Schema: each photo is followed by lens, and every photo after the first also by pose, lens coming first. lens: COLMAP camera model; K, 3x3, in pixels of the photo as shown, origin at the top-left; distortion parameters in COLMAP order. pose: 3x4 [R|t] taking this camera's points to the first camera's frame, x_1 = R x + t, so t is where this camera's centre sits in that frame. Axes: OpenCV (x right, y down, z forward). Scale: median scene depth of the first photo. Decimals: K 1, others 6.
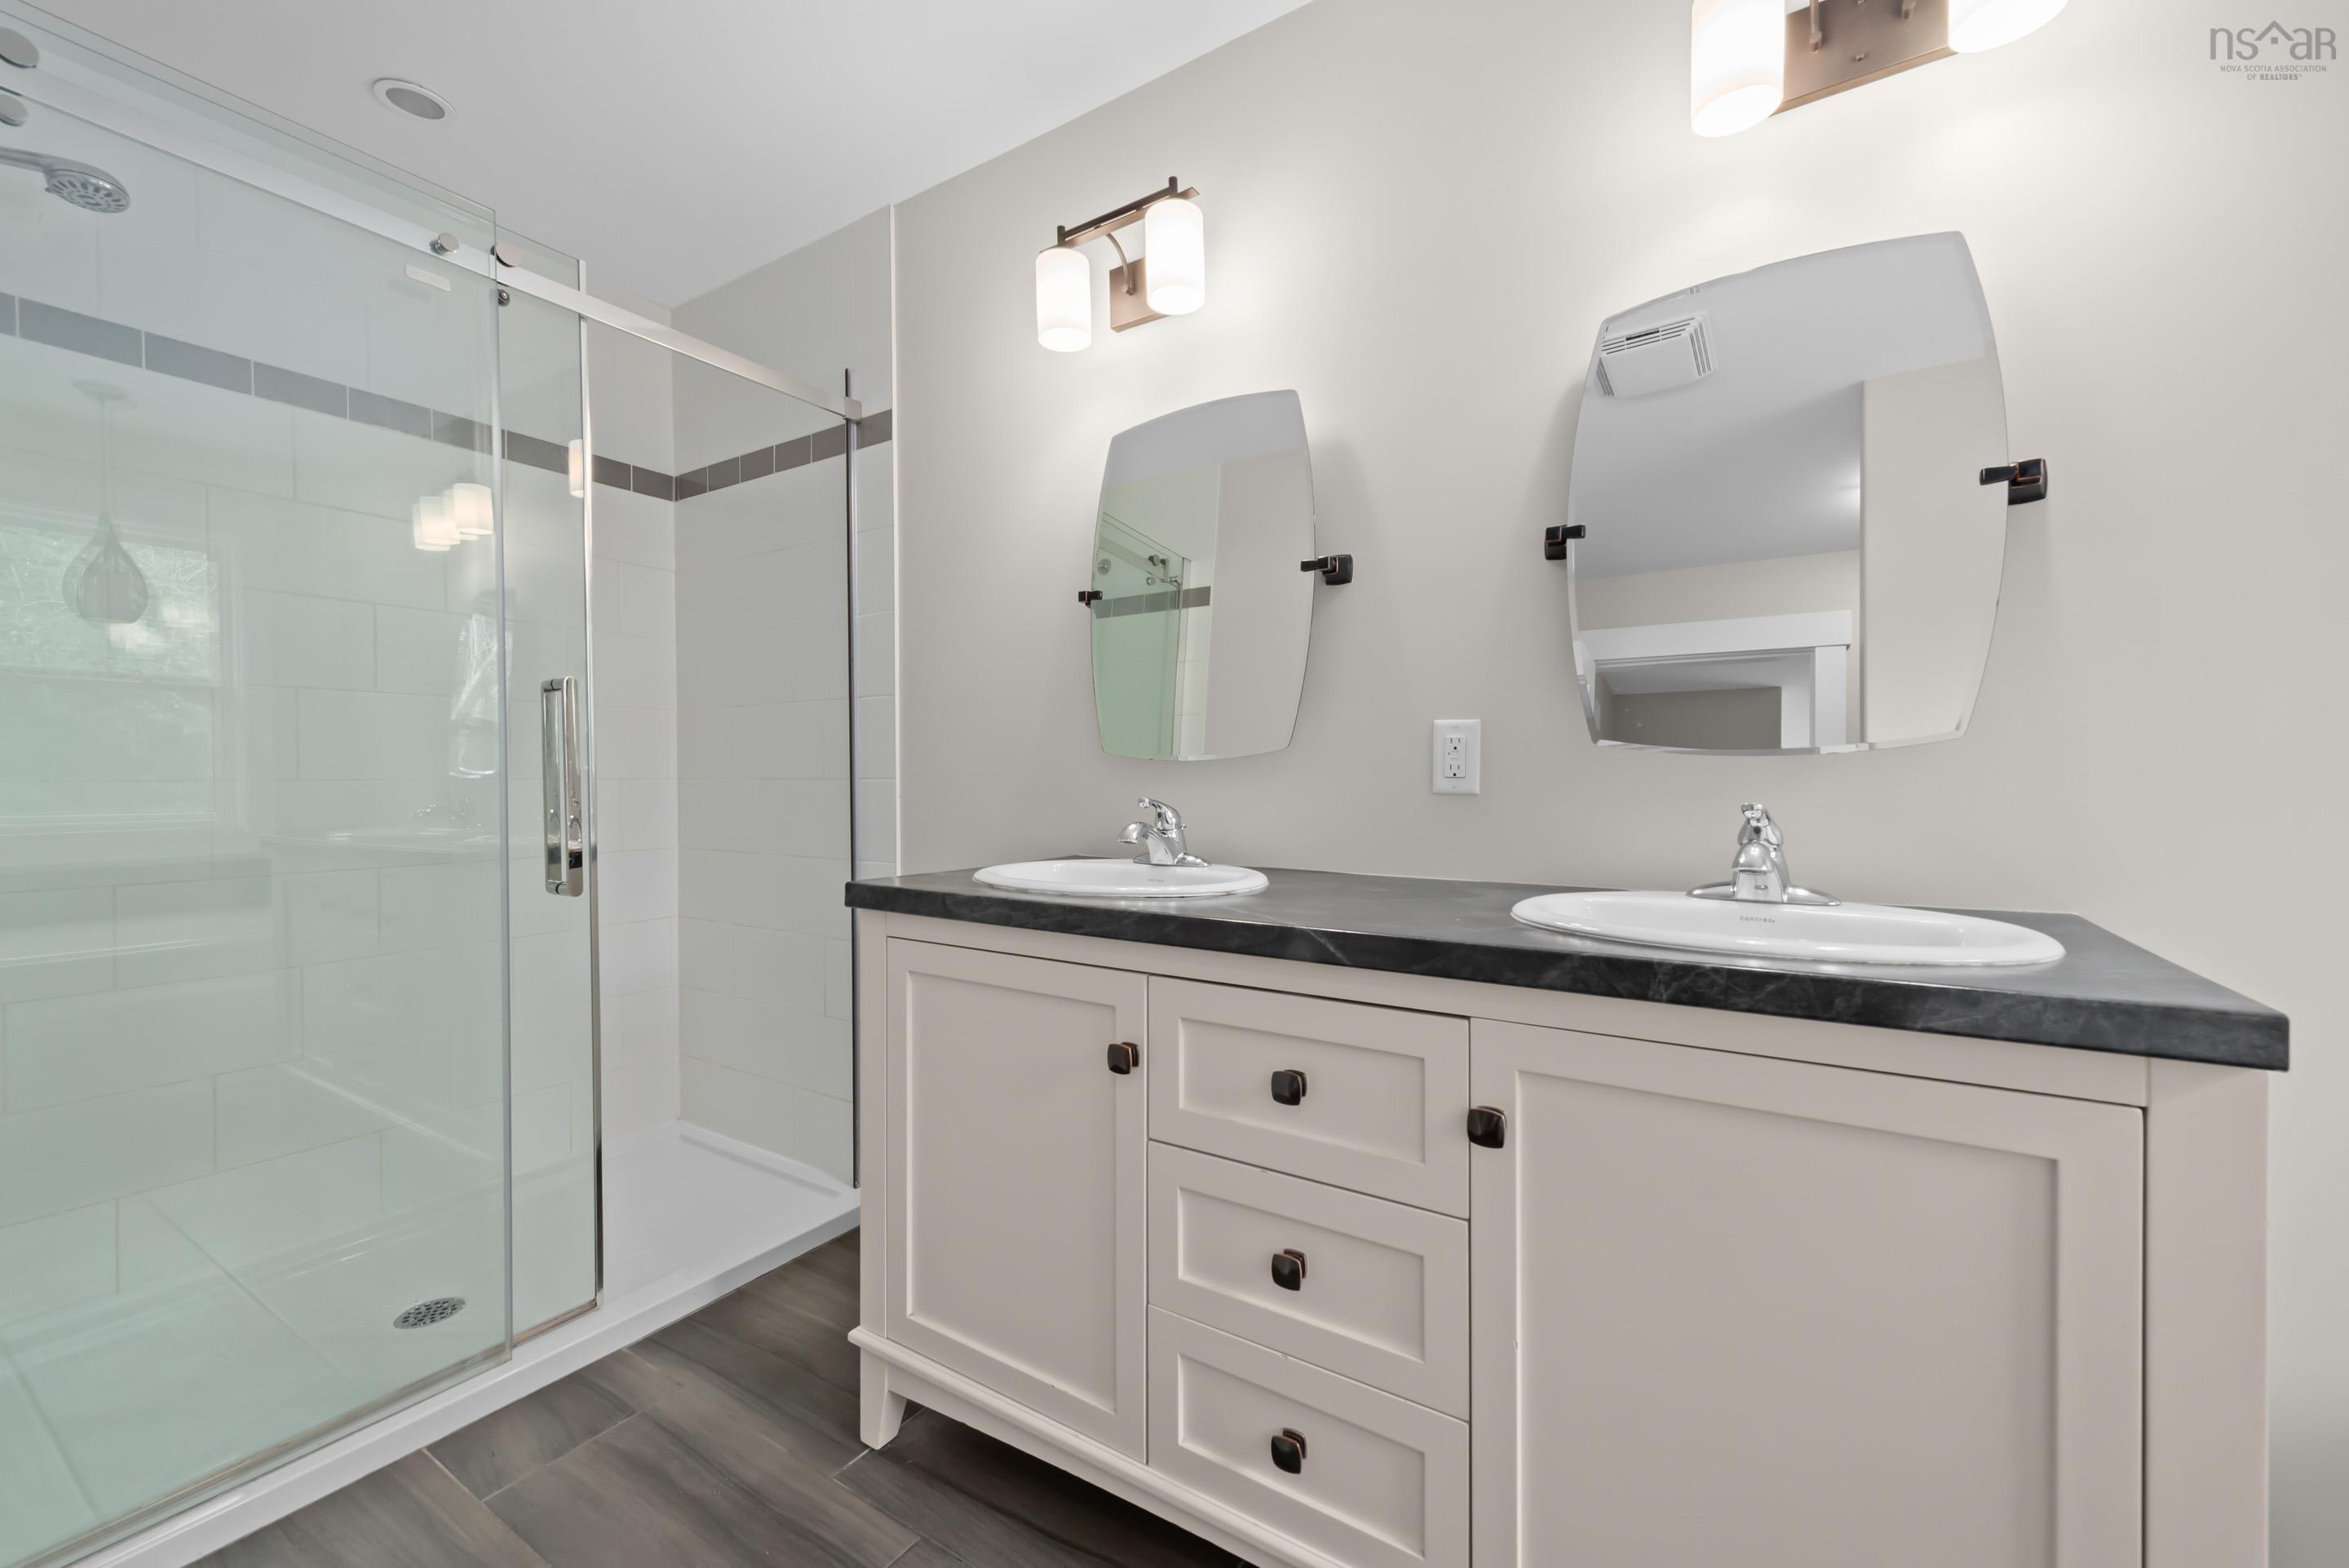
lens RADIAL K [[931.3, 0, 1183.3], [0, 931.3, 788.2], [0, 0, 1]] dist [0.010990, -0.000045]
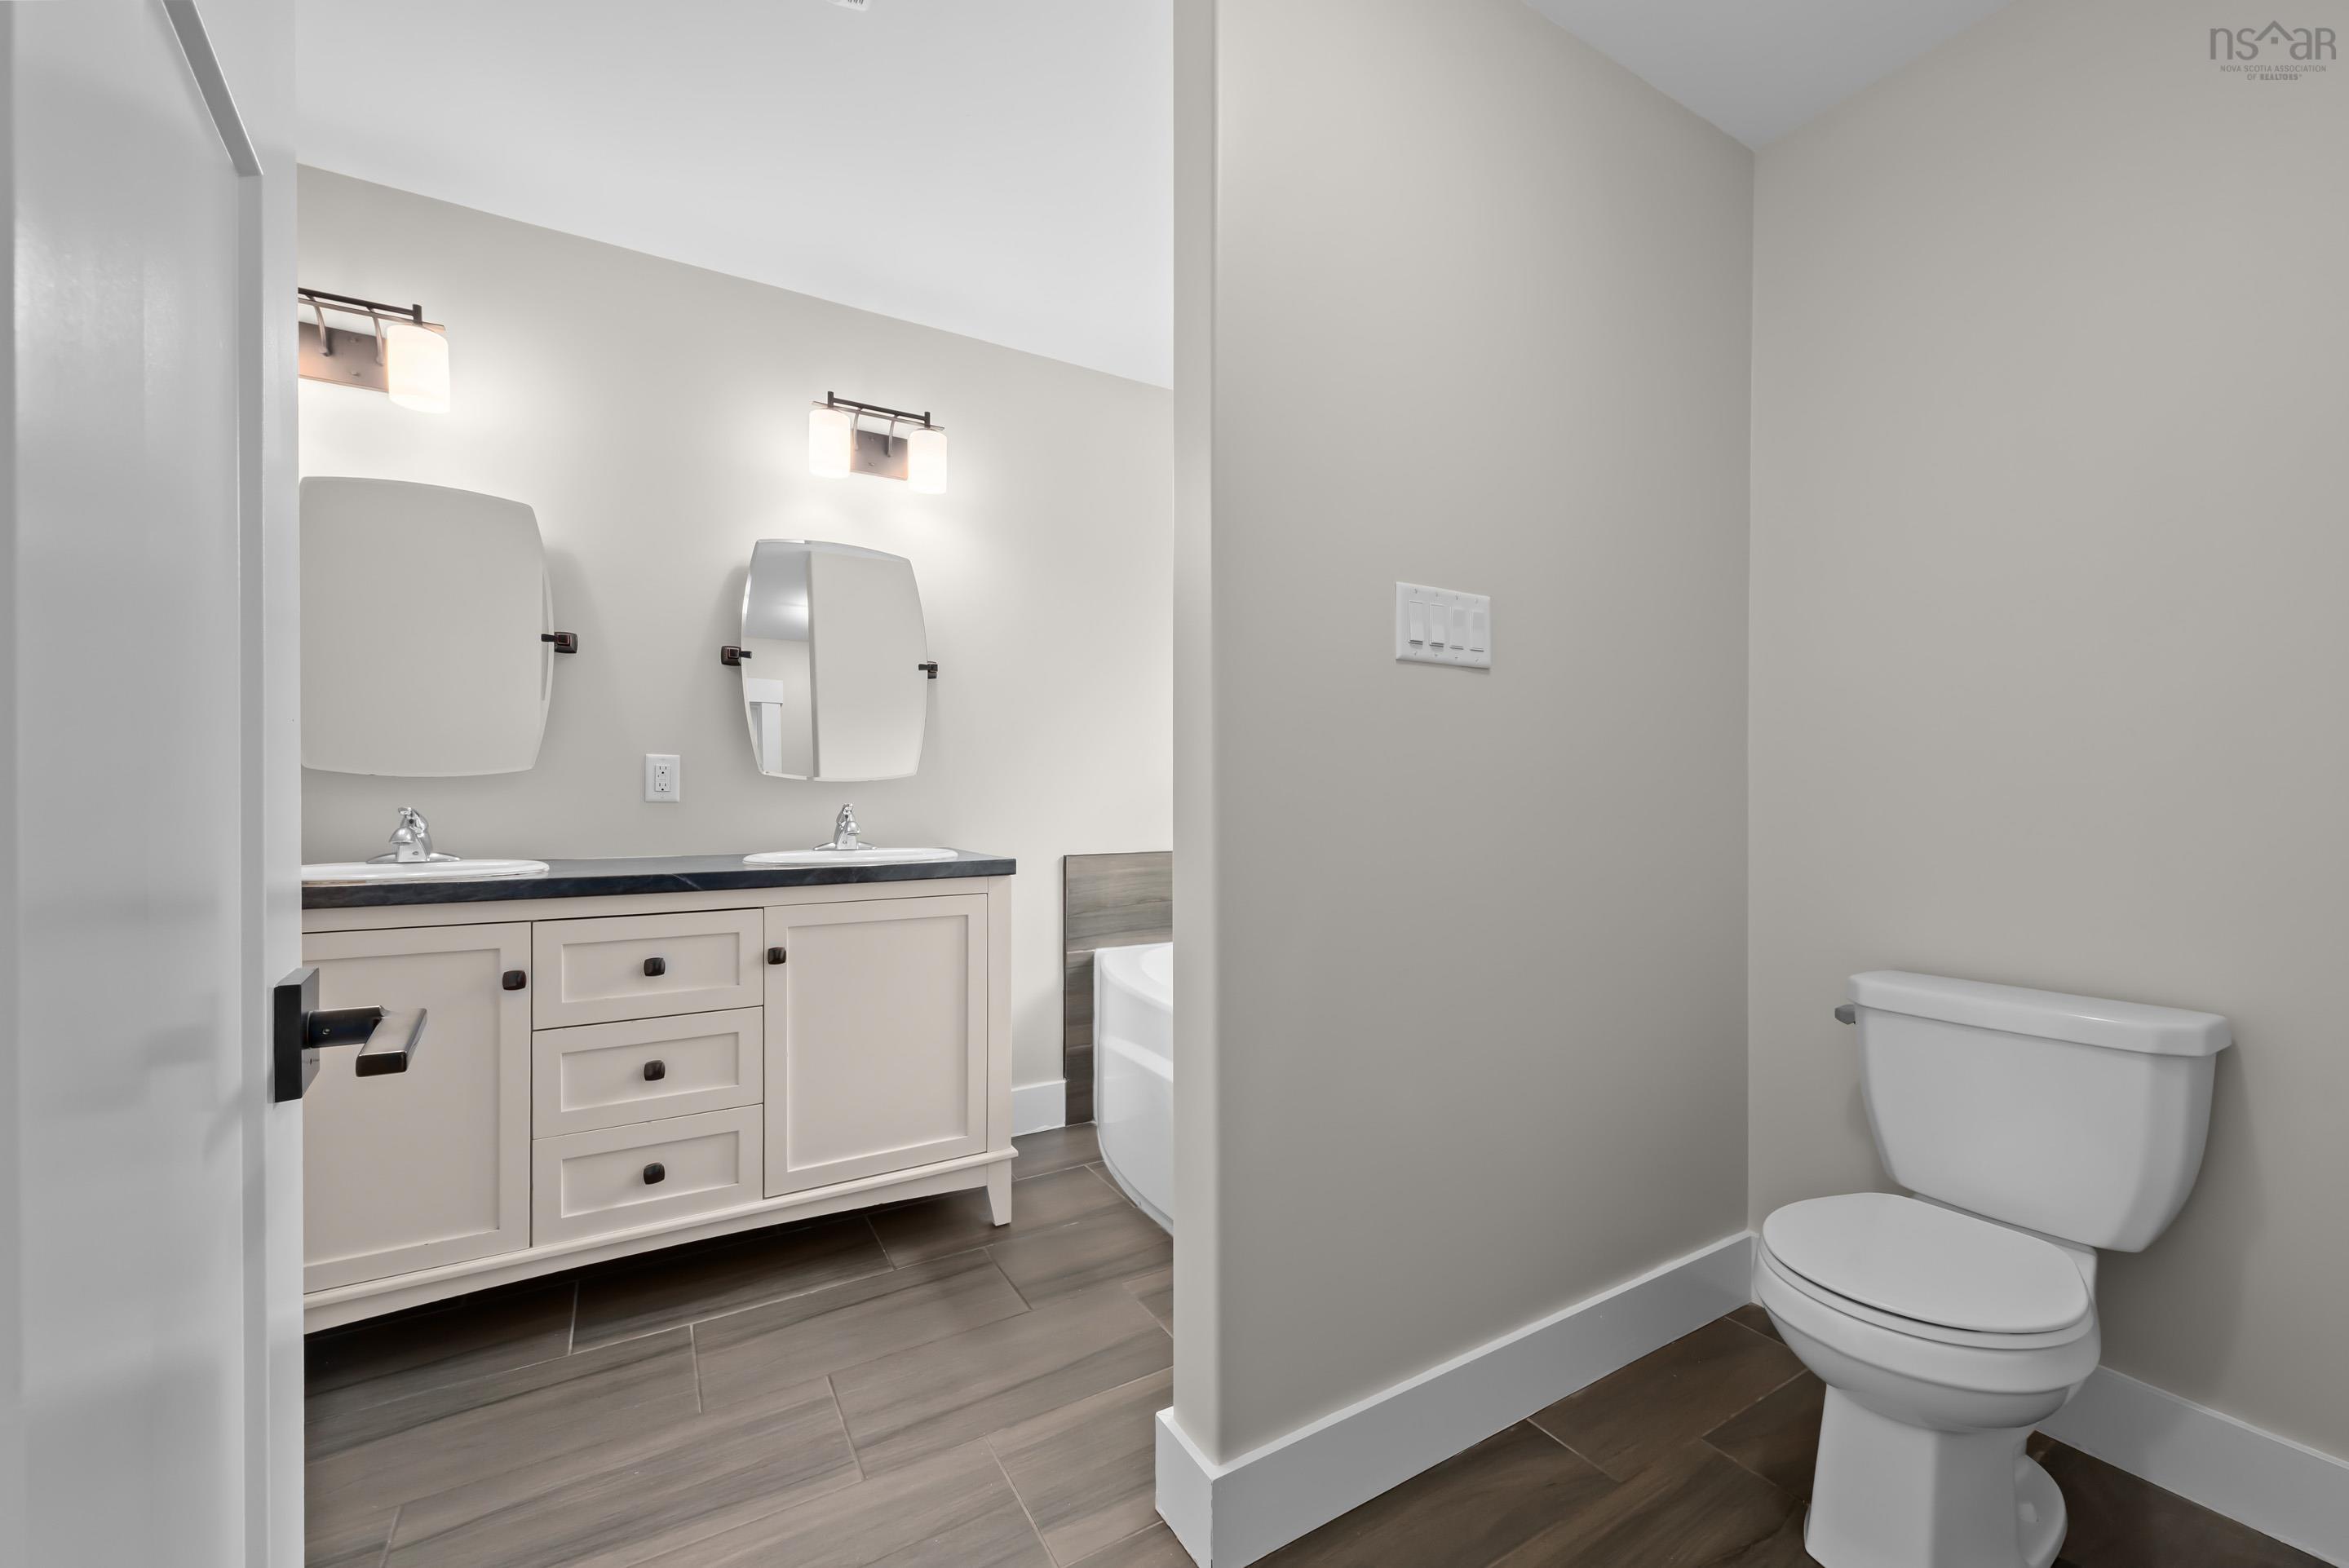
lens RADIAL K [[931.3, 0, 1183.3], [0, 931.3, 788.2], [0, 0, 1]] dist [0.010990, -0.000045]
pose [[0.439043, 0.005733, 0.898448, -0.893037], [0.007661, 0.999919, -0.010124, 0.007226], [-0.898433, 0.011328, 0.438964, -0.583429]]
